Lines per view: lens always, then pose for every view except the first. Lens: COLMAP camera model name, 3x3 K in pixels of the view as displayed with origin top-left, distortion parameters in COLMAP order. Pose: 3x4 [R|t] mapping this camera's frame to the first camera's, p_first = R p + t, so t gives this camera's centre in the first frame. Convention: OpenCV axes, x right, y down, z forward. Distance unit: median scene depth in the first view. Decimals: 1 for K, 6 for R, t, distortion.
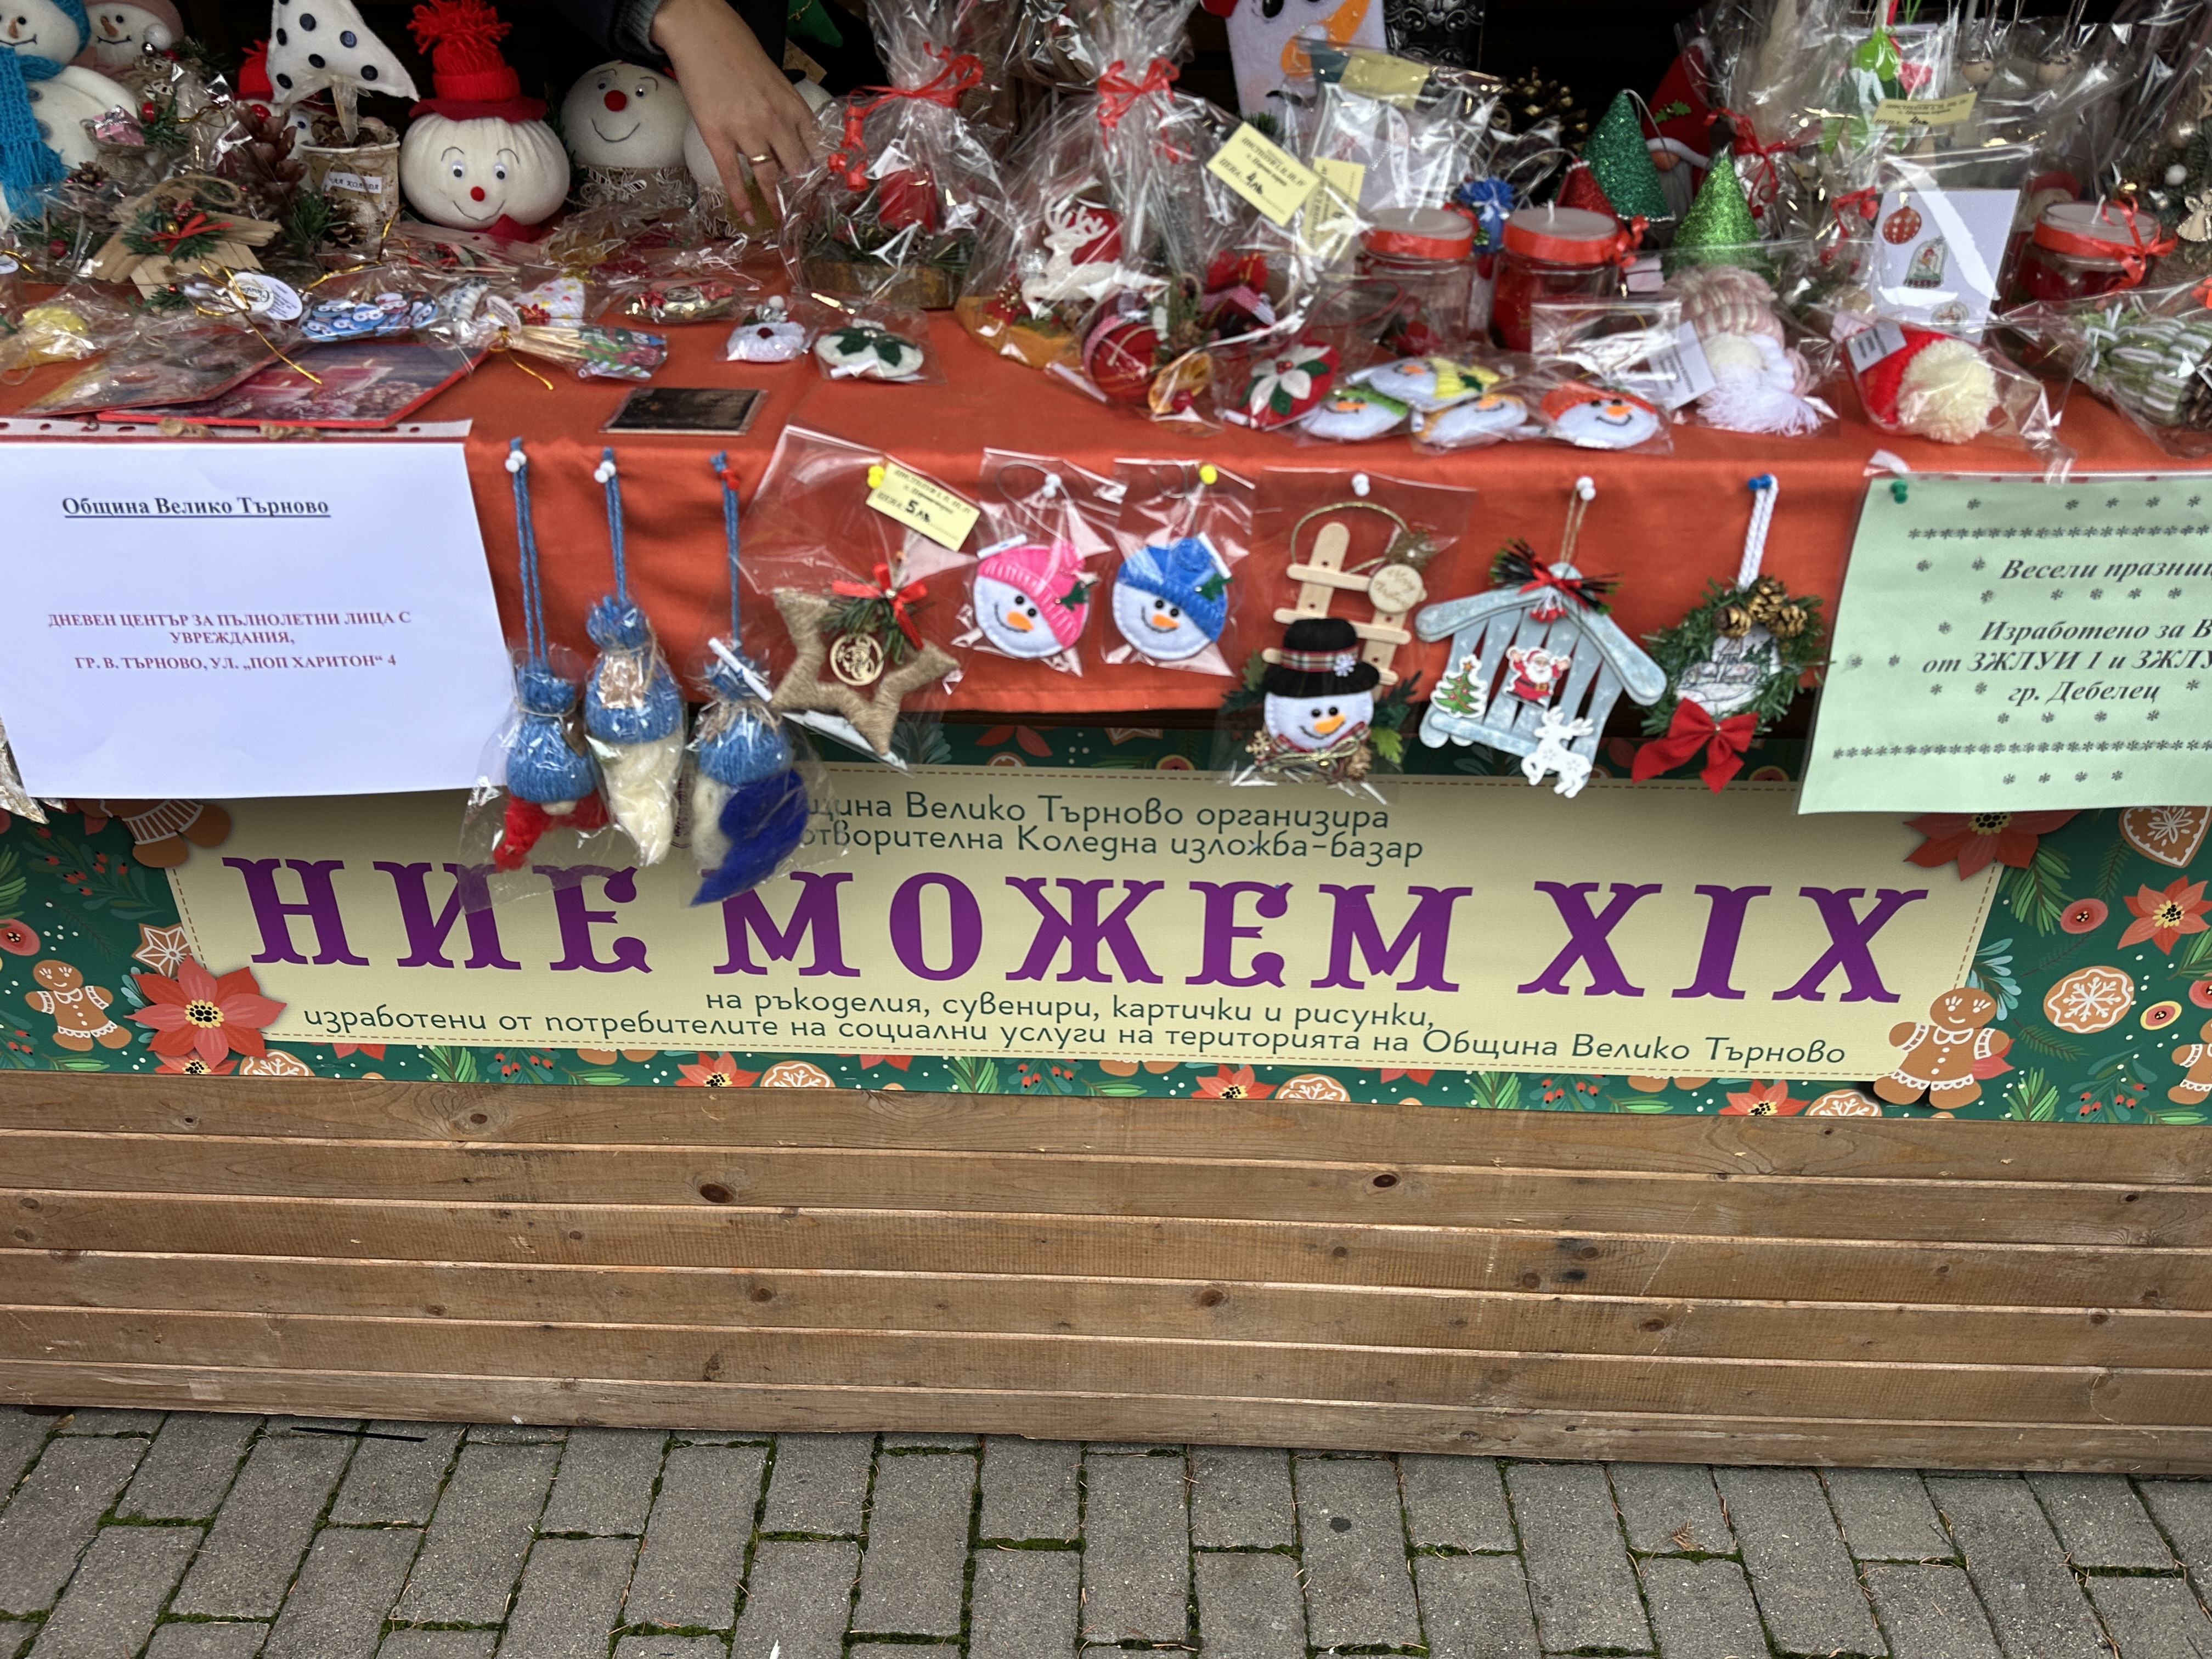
lens RADIAL K [[1747.1, 0, 1096.9], [0, 1747.1, 829.6], [0, 0, 1]] dist [0.187772, -0.382431]
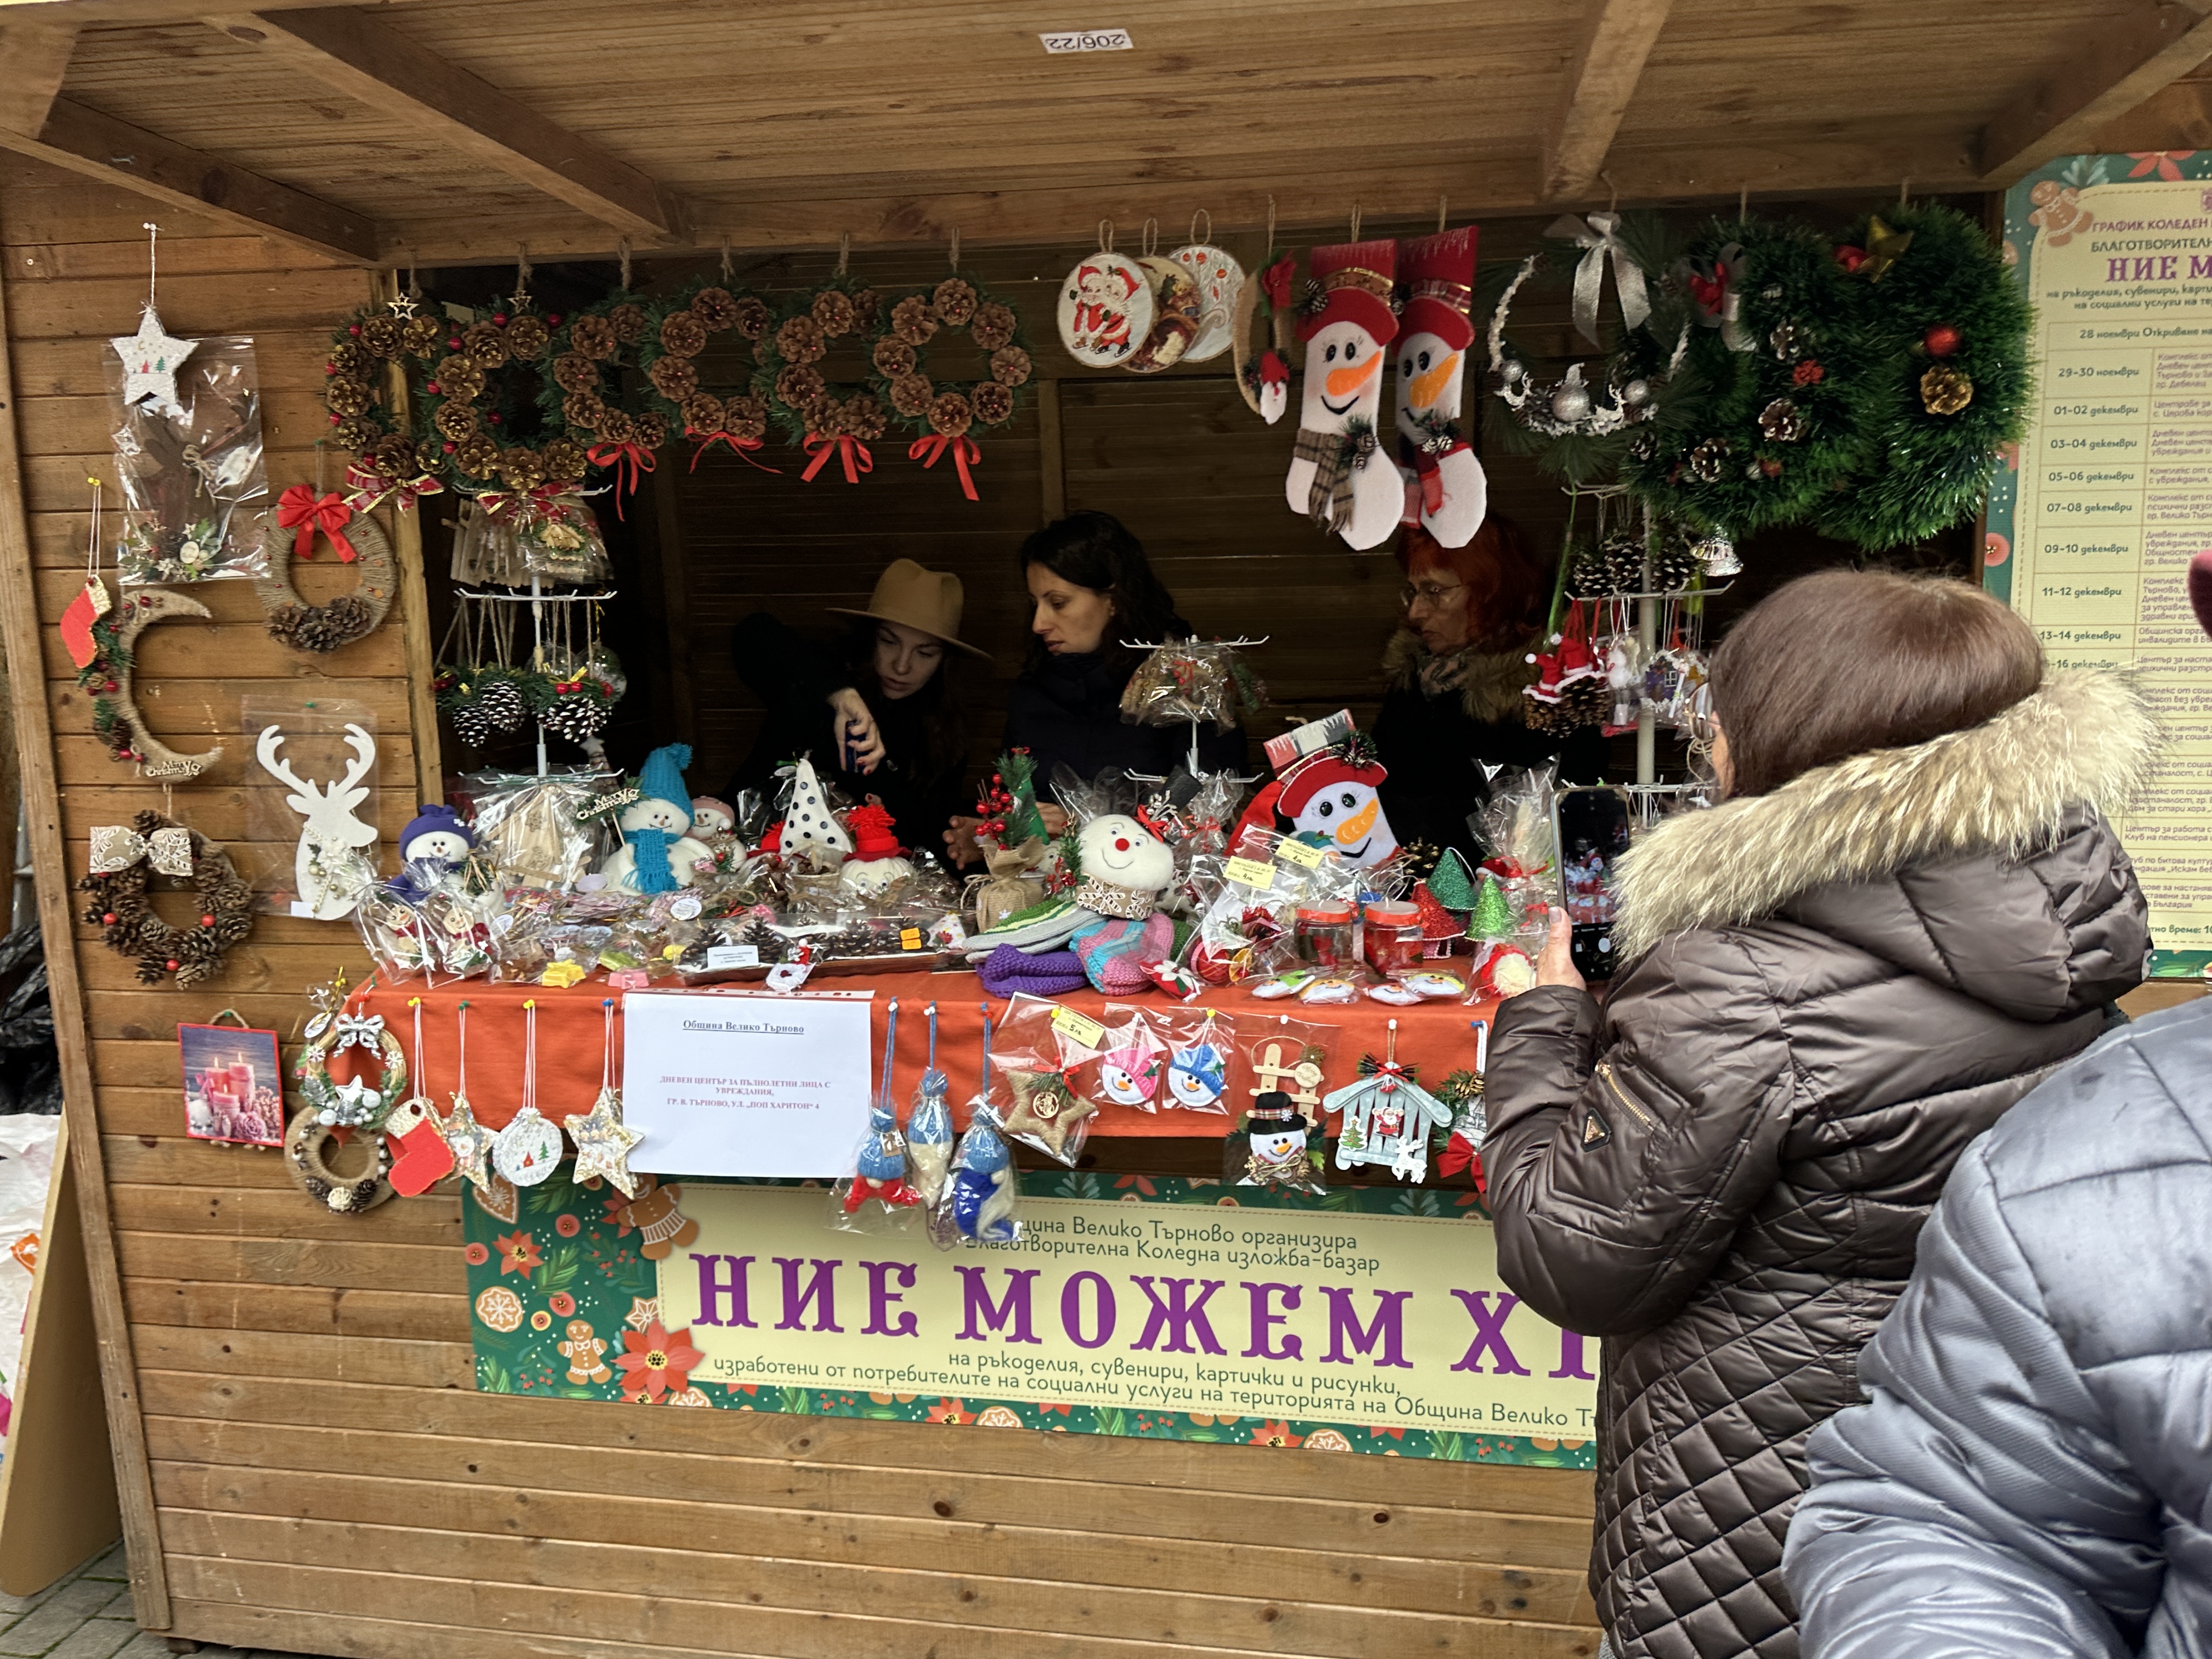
lens RADIAL K [[1704.5, 0, 1120.2], [0, 1704.5, 810.8], [0, 0, 1]] dist [0.152045, -0.269565]
pose [[0.990511, -0.003981, -0.137374, 0.160038], [-0.051194, 0.916952, -0.395699, 0.261644], [0.127541, 0.398977, 0.908048, -0.645527]]
